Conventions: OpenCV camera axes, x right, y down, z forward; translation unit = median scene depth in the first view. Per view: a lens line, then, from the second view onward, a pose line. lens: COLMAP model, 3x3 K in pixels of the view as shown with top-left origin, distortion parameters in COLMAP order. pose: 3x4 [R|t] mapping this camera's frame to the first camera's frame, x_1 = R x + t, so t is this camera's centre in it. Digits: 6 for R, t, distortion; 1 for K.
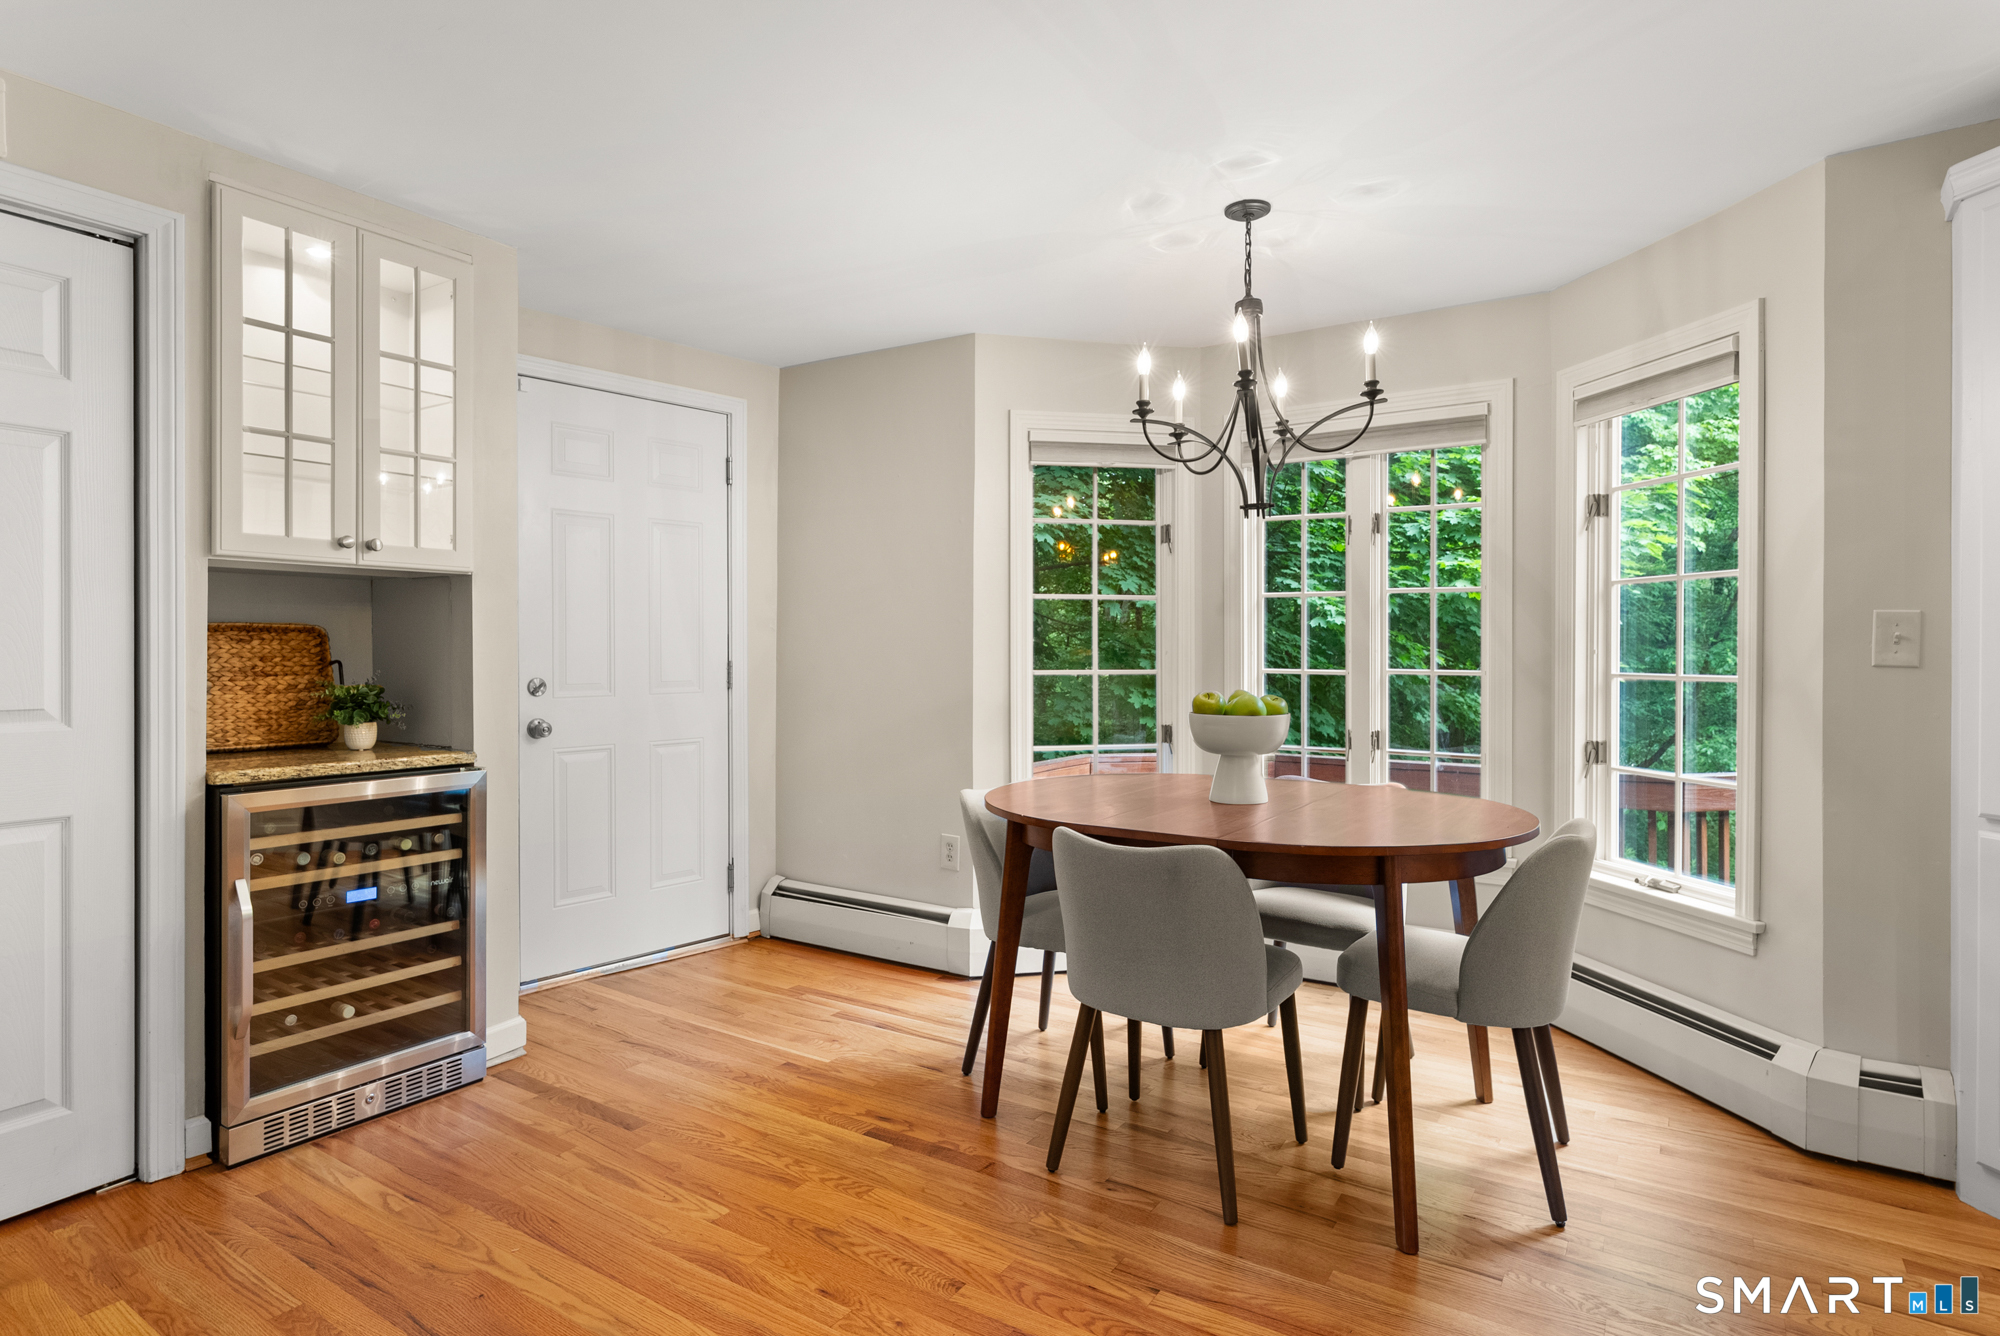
lens RADIAL K [[1057.9, 0, 995.4], [0, 1057.9, 657.2], [0, 0, 1]] dist [-0.001124, 0.001859]
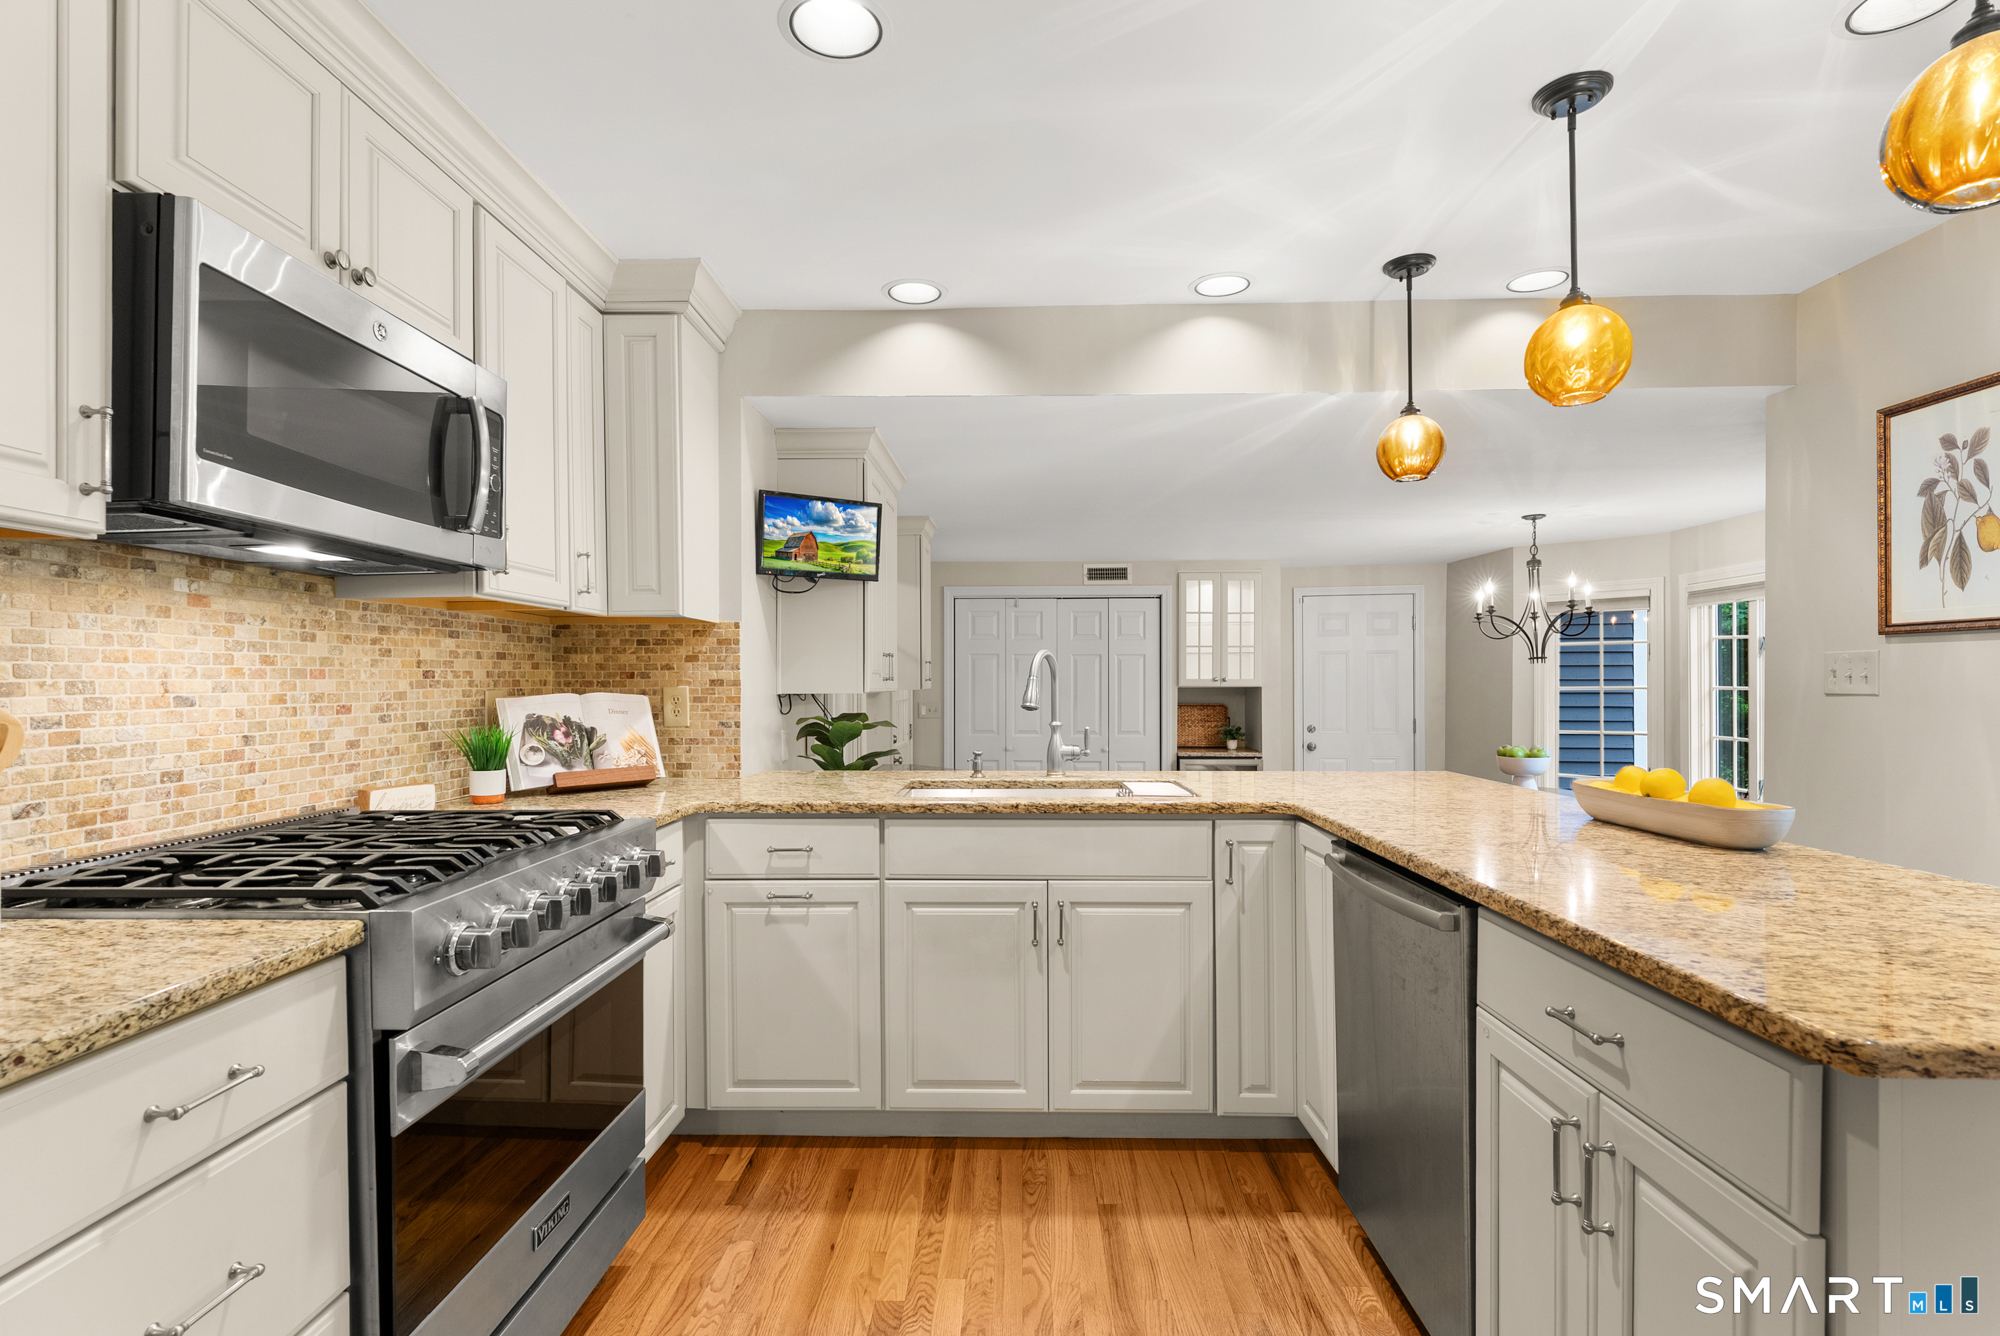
lens RADIAL K [[935.3, 0, 996.6], [0, 935.3, 680.9], [0, 0, 1]] dist [0.000456, -0.001188]
pose [[0.521733, -0.003105, -0.853103, 1.278893], [-0.002459, 0.999984, -0.005143, -0.085742], [0.853105, 0.004781, 0.521717, -0.883870]]
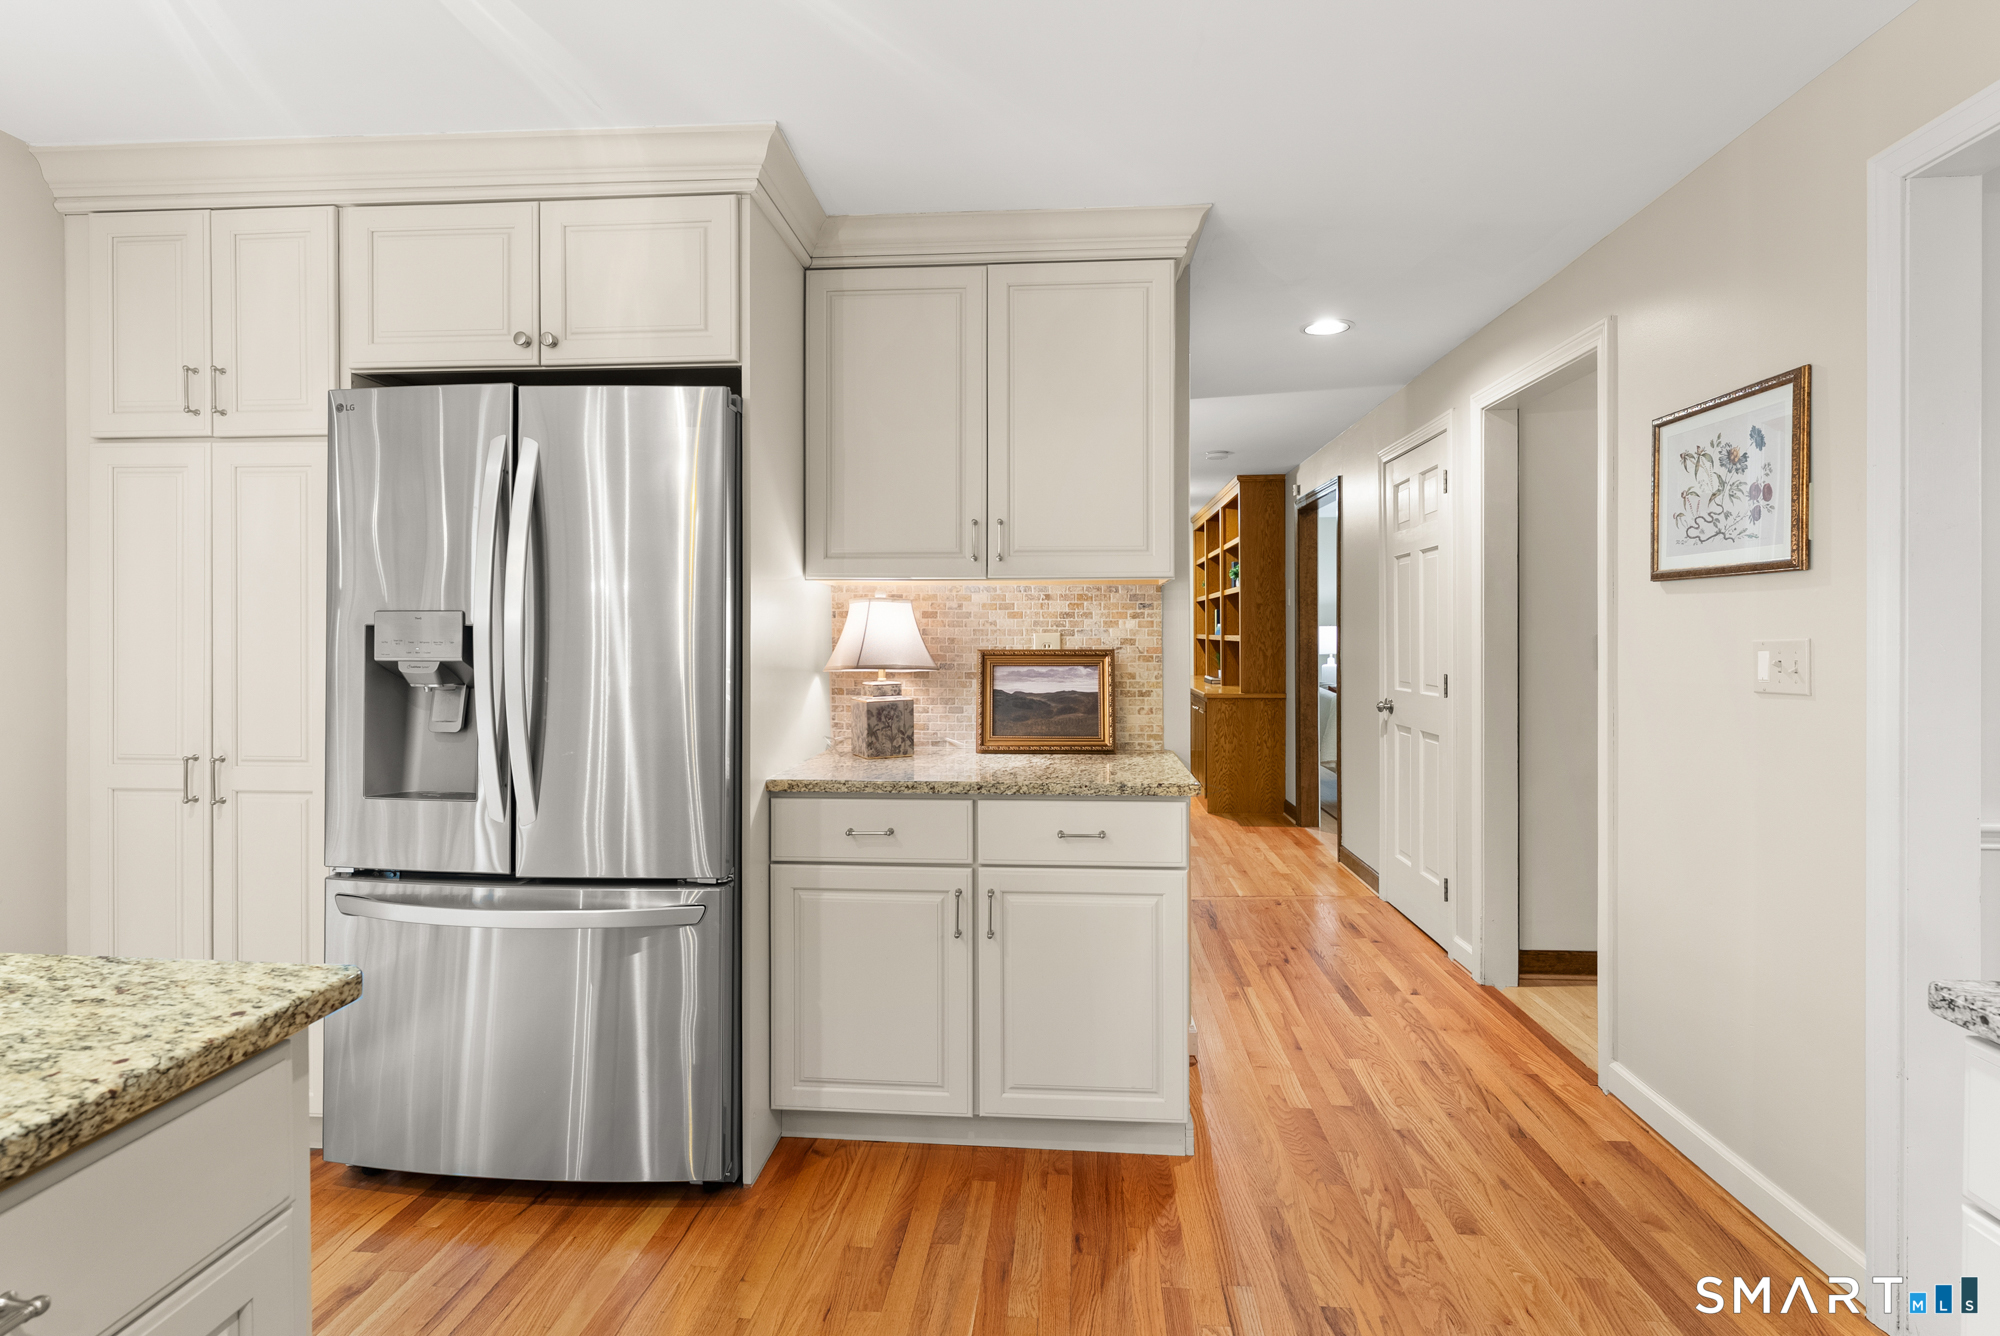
lens RADIAL K [[1006.7, 0, 991.8], [0, 1006.7, 632.2], [0, 0, 1]] dist [0.001354, -0.000016]
pose [[-0.469525, 0.000298, 0.882919, 0.722529], [0.006325, 0.999975, 0.003026, -0.100806], [-0.882897, 0.007006, -0.469515, -0.535161]]
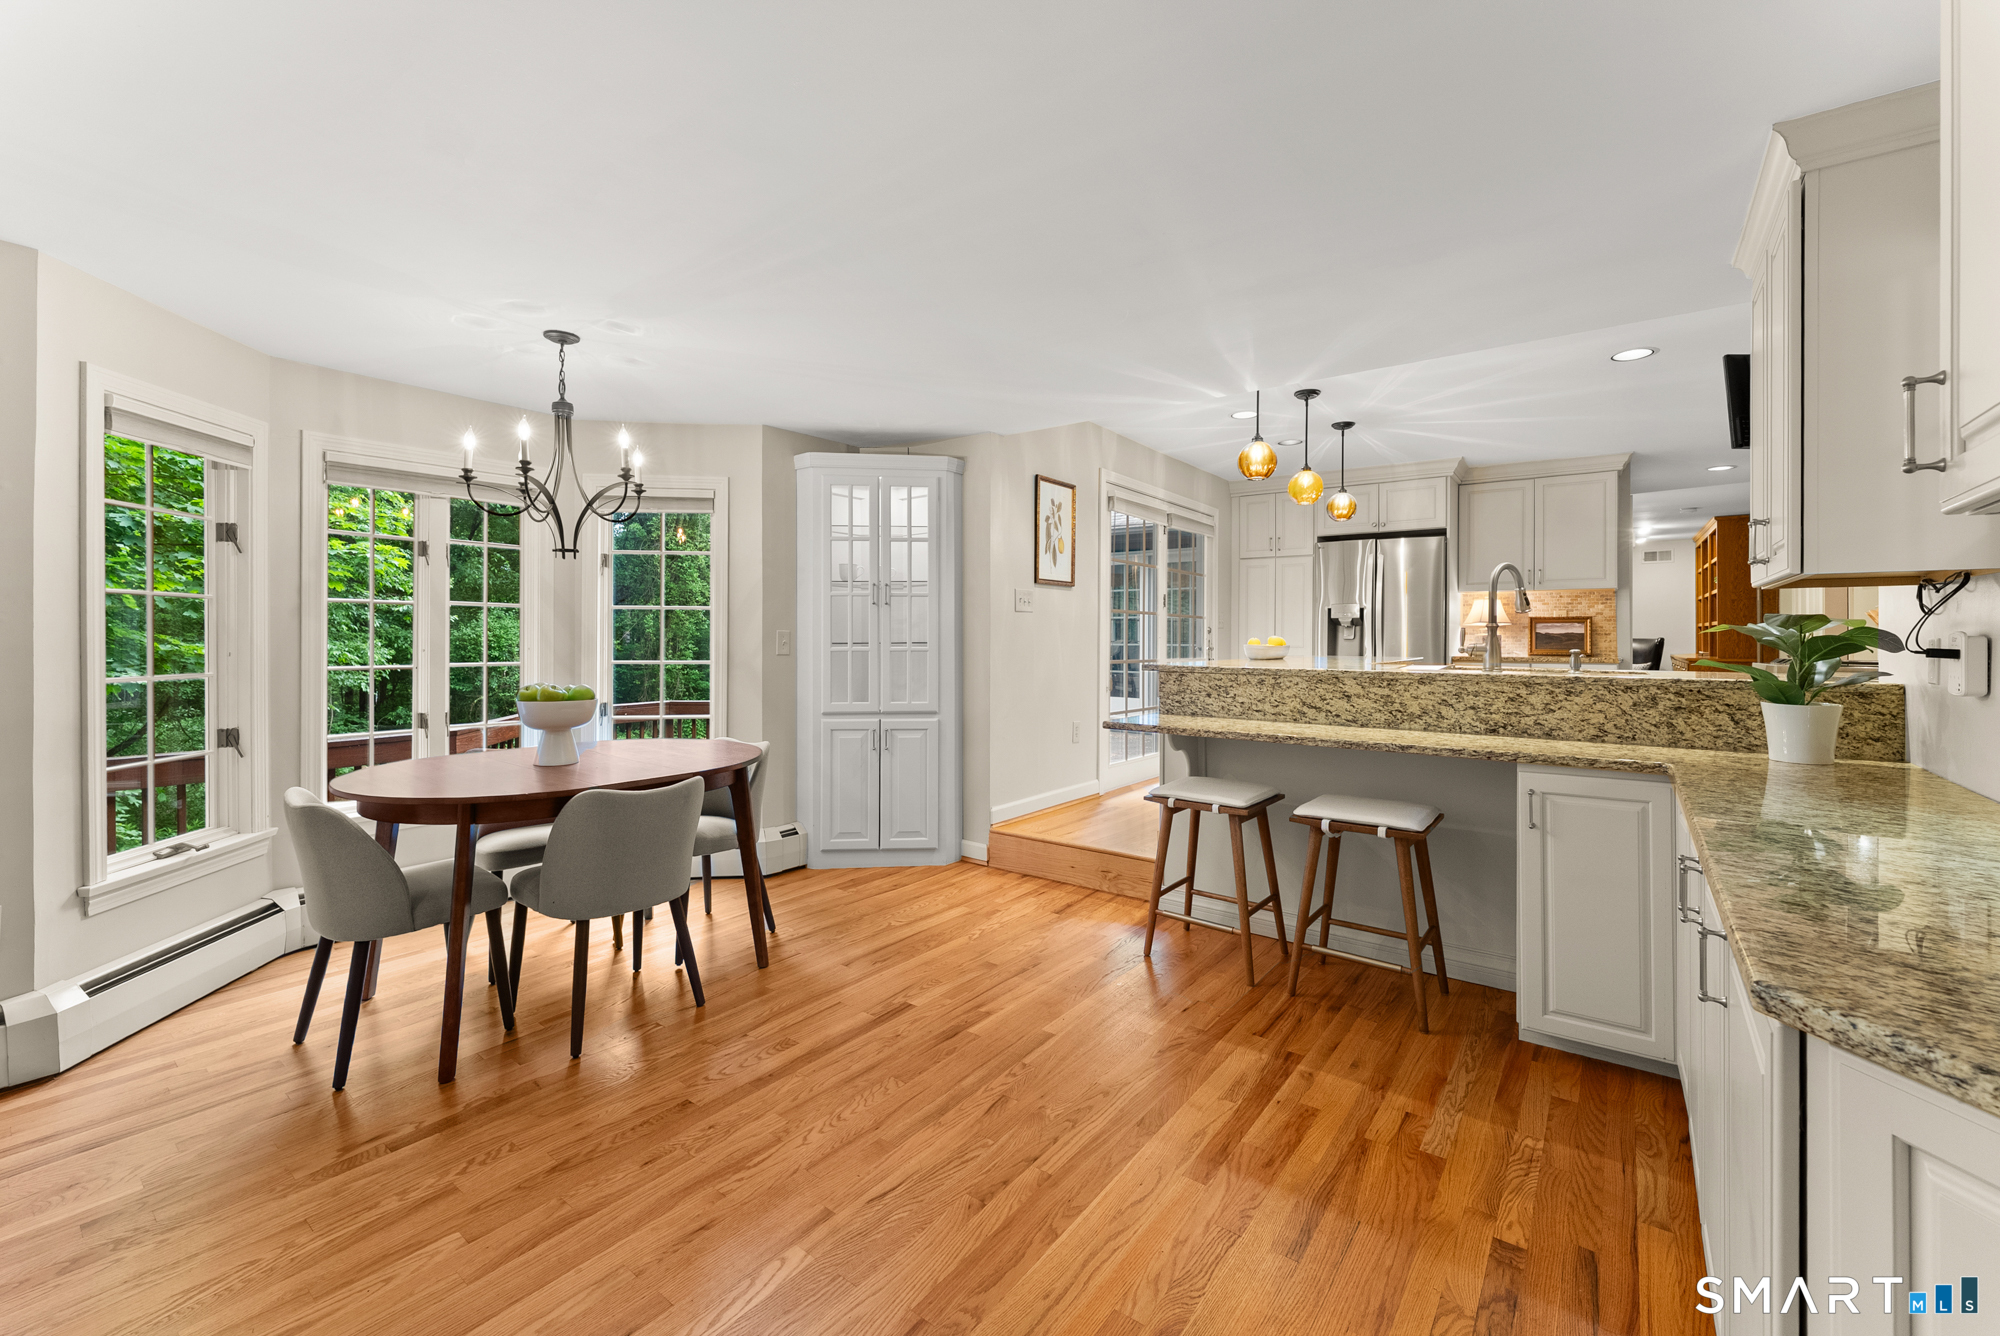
lens RADIAL K [[820.1, 0, 992.3], [0, 820.1, 633.9], [0, 0, 1]] dist [-0.000018, 0.000180]
pose [[0.069833, 0.002194, 0.997556, -0.819004], [0.003730, 0.999990, -0.002461, -0.027622], [-0.997552, 0.003893, 0.069824, 0.370661]]
